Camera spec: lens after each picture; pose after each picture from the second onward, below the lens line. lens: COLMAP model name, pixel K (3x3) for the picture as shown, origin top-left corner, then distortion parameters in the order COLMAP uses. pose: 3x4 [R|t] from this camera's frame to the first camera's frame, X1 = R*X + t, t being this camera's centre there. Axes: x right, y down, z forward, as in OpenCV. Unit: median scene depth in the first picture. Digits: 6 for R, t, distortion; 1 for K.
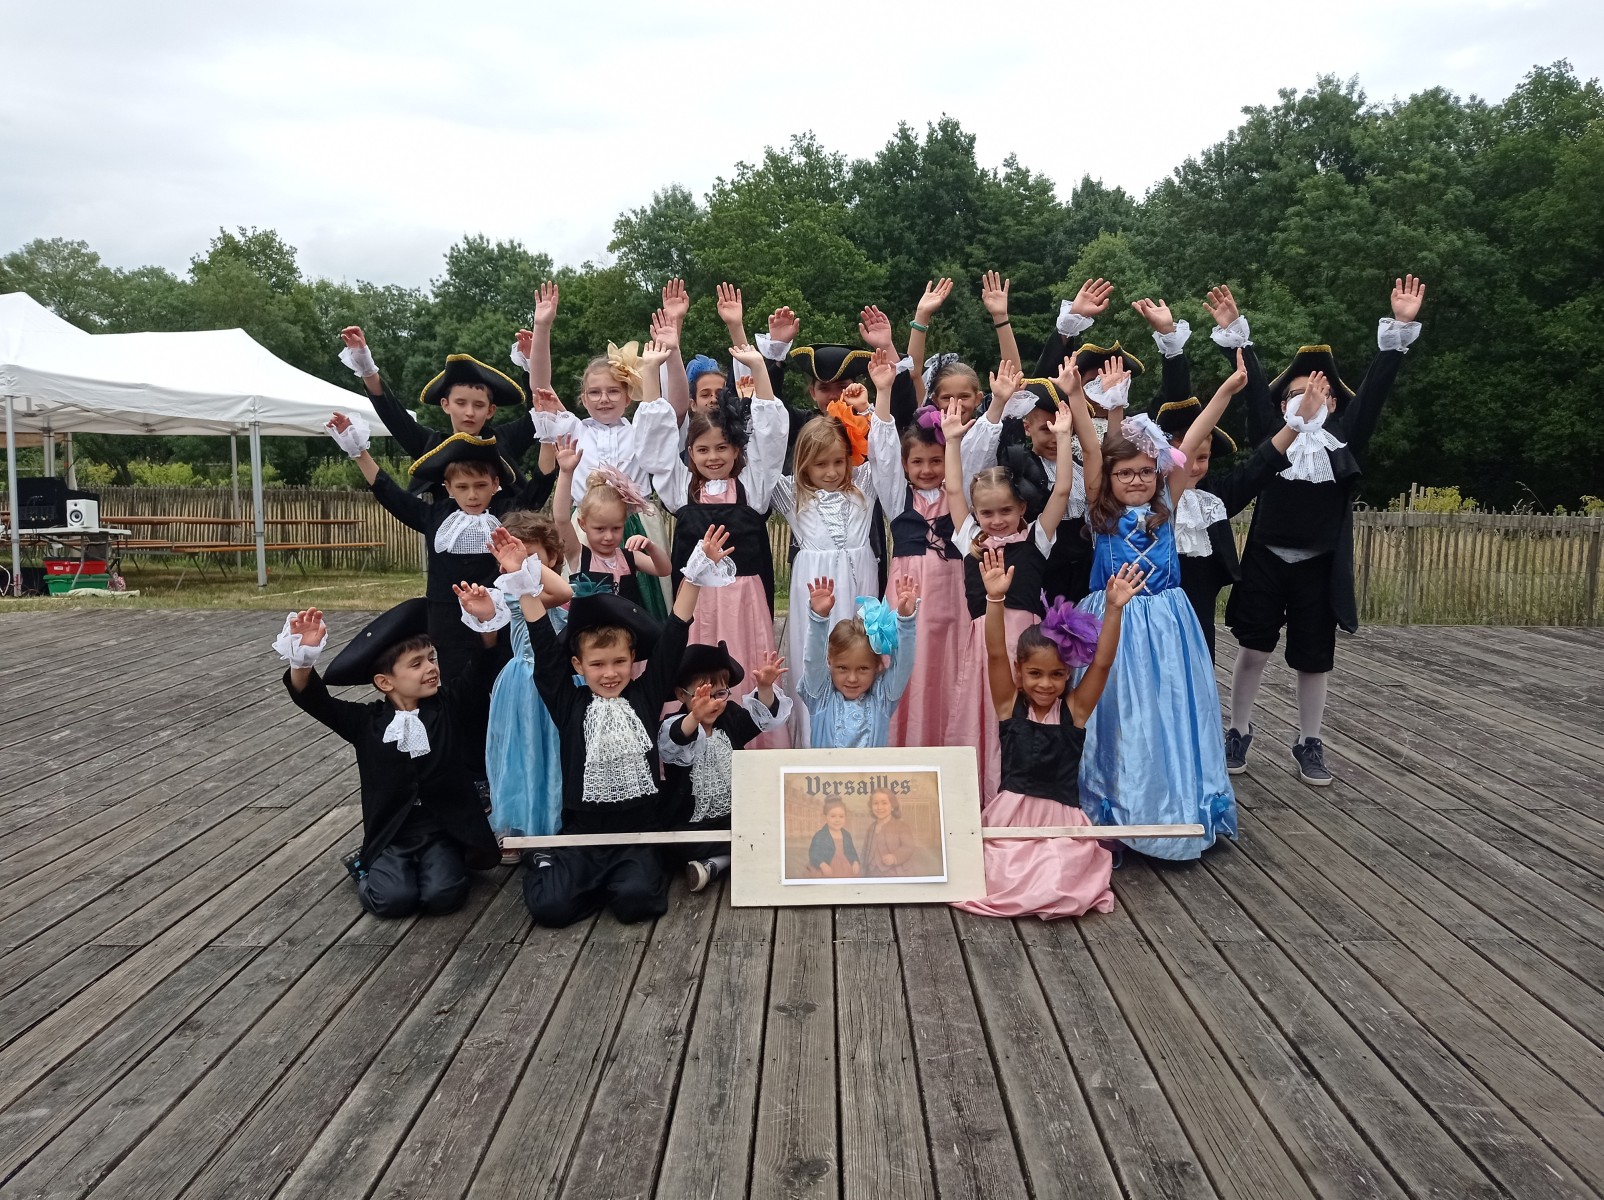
lens RADIAL K [[1237.8, 0, 802.0], [0, 1237.8, 600.0], [0, 0, 1]] dist [0.121449, -0.219445]
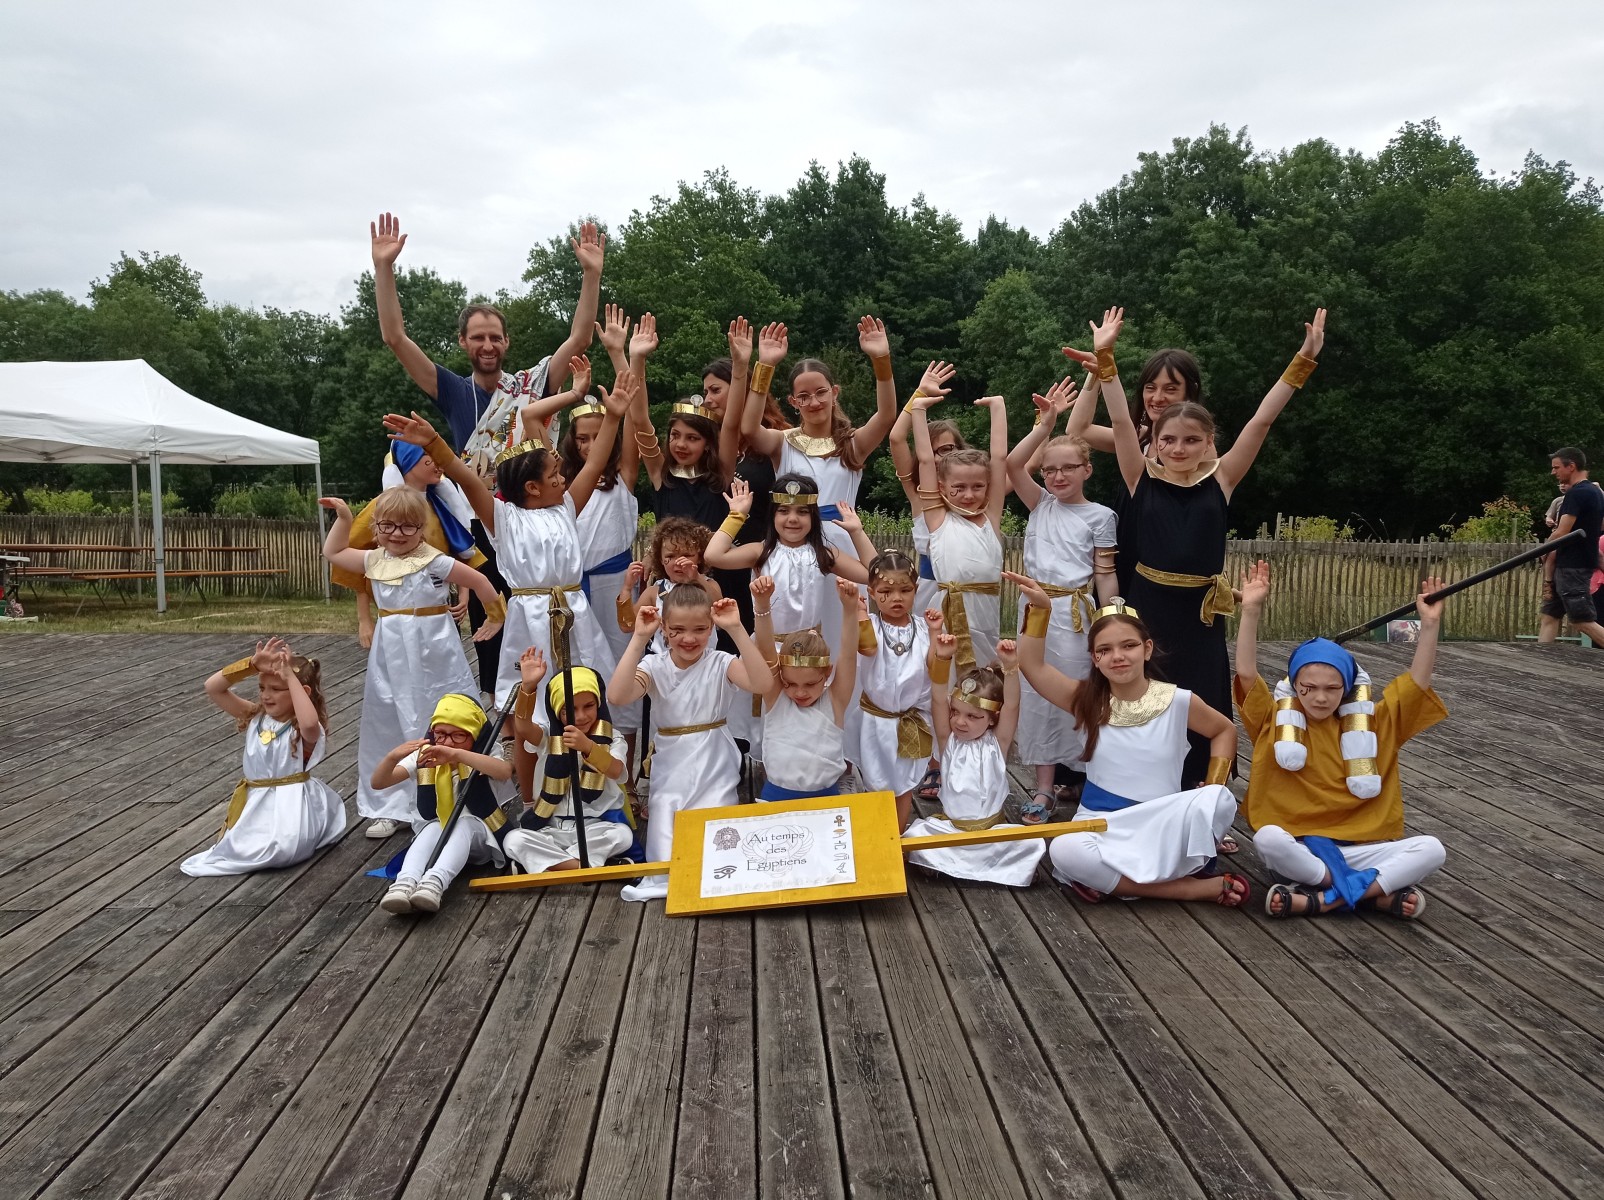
lens RADIAL K [[1234.2, 0, 802.1], [0, 1234.2, 604.8], [0, 0, 1]] dist [0.137770, -0.256265]
pose [[0.997972, -0.003492, 0.063565, 0.066612], [0.004675, 0.999818, -0.018477, 0.012427], [-0.063489, 0.018737, 0.997807, -0.137339]]
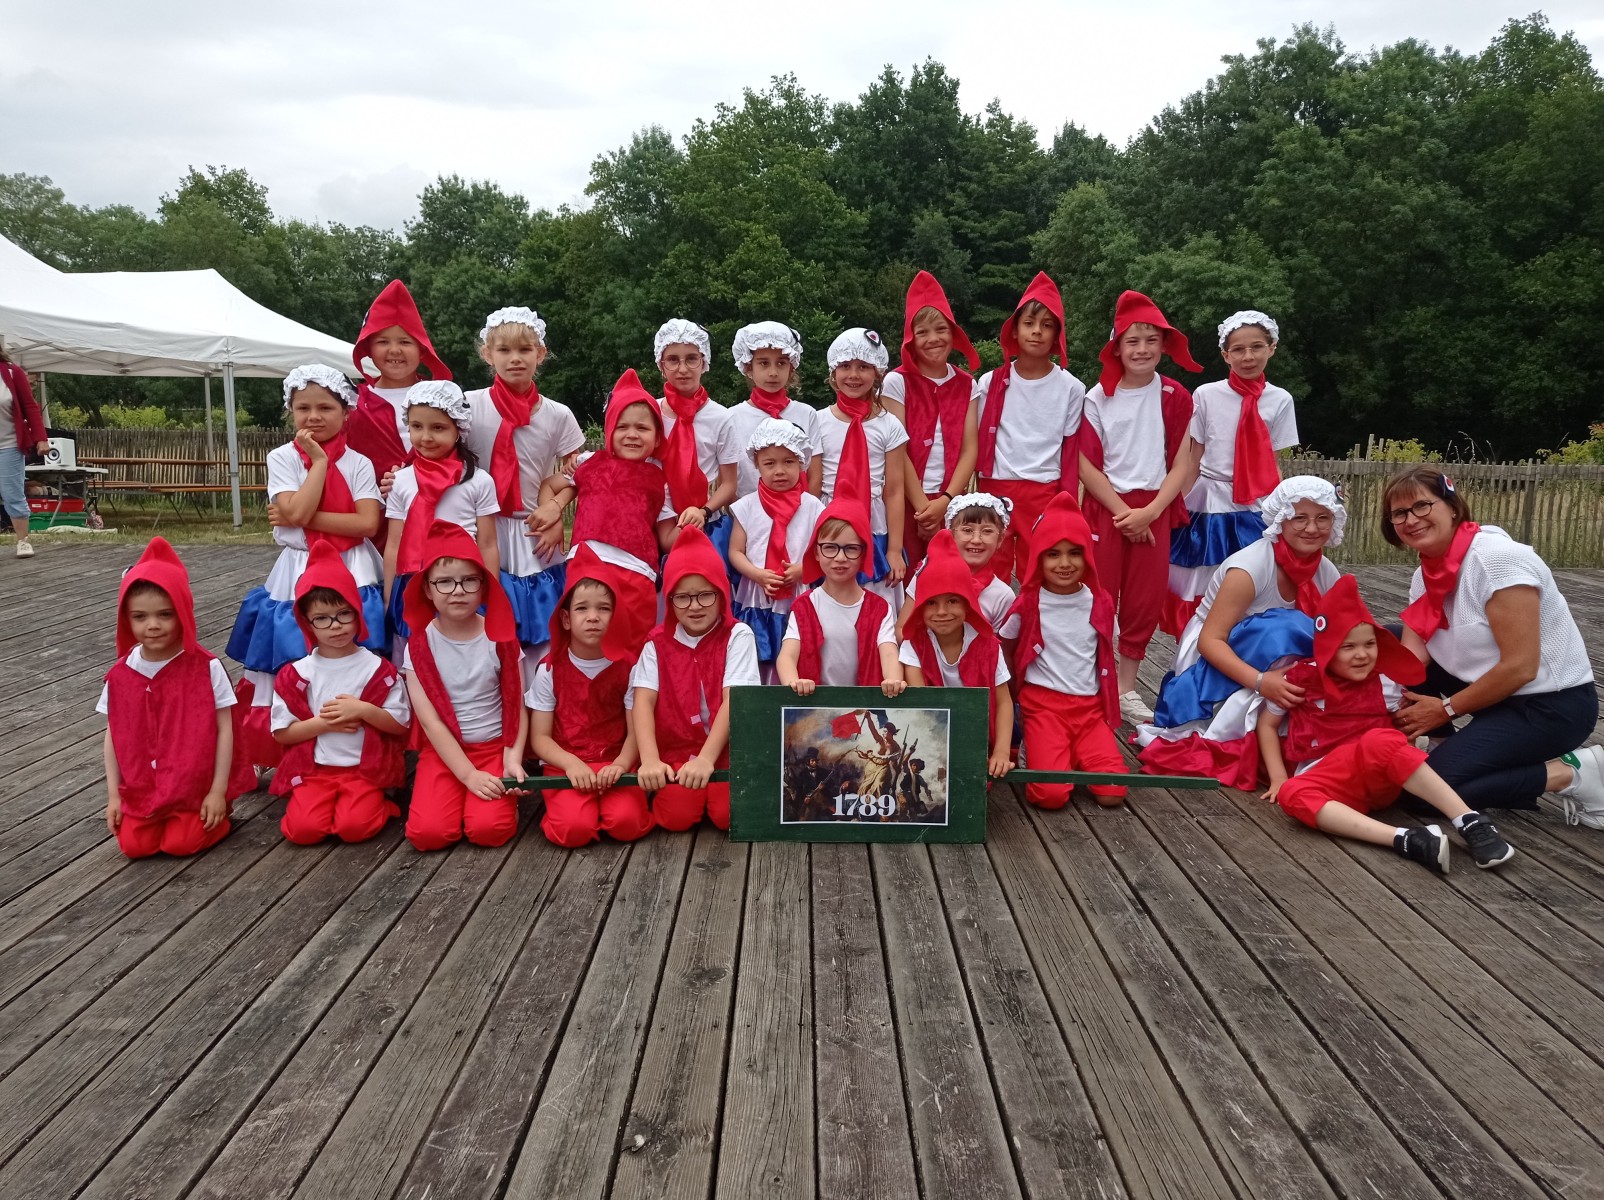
lens RADIAL K [[1233.3, 0, 805.9], [0, 1233.3, 616.6], [0, 0, 1]] dist [0.135229, -0.248008]
pose [[0.999809, 0.004778, 0.018927, 0.033894], [-0.005754, 0.998638, 0.051848, 0.022016], [-0.018654, -0.051947, 0.998476, -0.080525]]
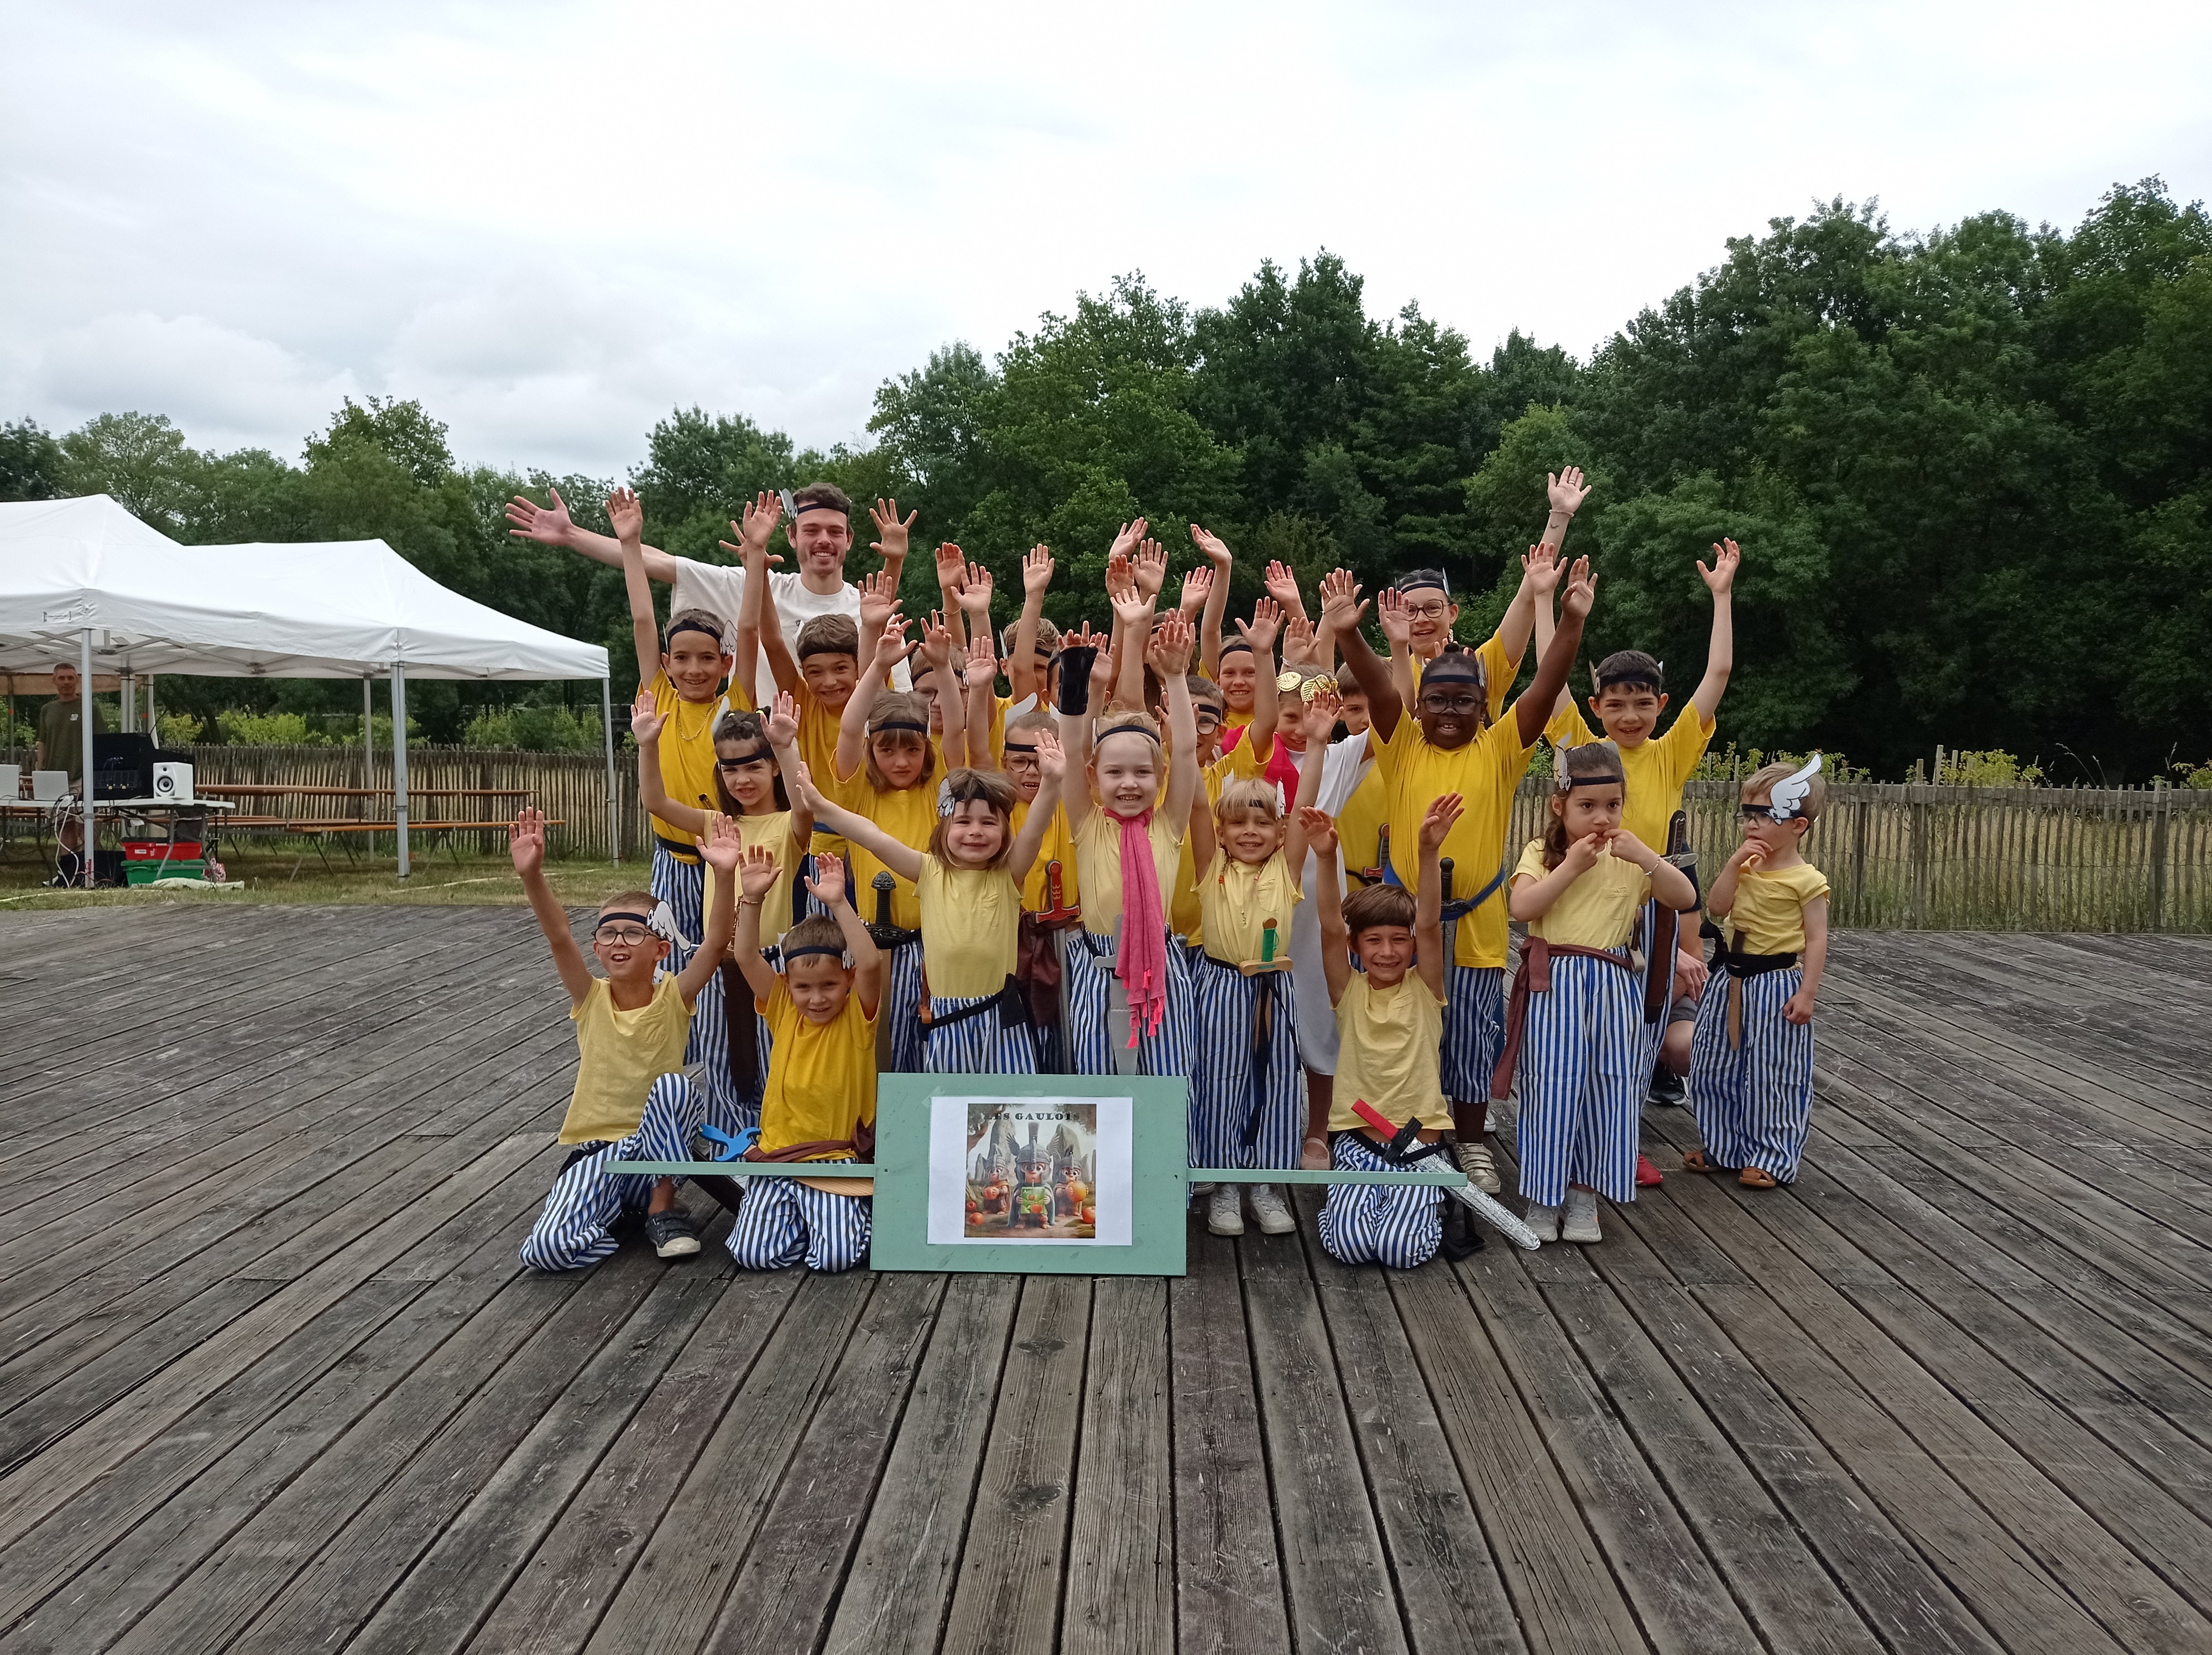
lens RADIAL K [[1700.4, 0, 1103.5], [0, 1700.4, 833.2], [0, 0, 1]] dist [0.141766, -0.262563]
pose [[0.999876, 0.003536, -0.015314, 0.032837], [-0.004149, 0.999184, -0.040166, 0.009540], [0.015159, 0.040224, 0.999076, -0.127938]]
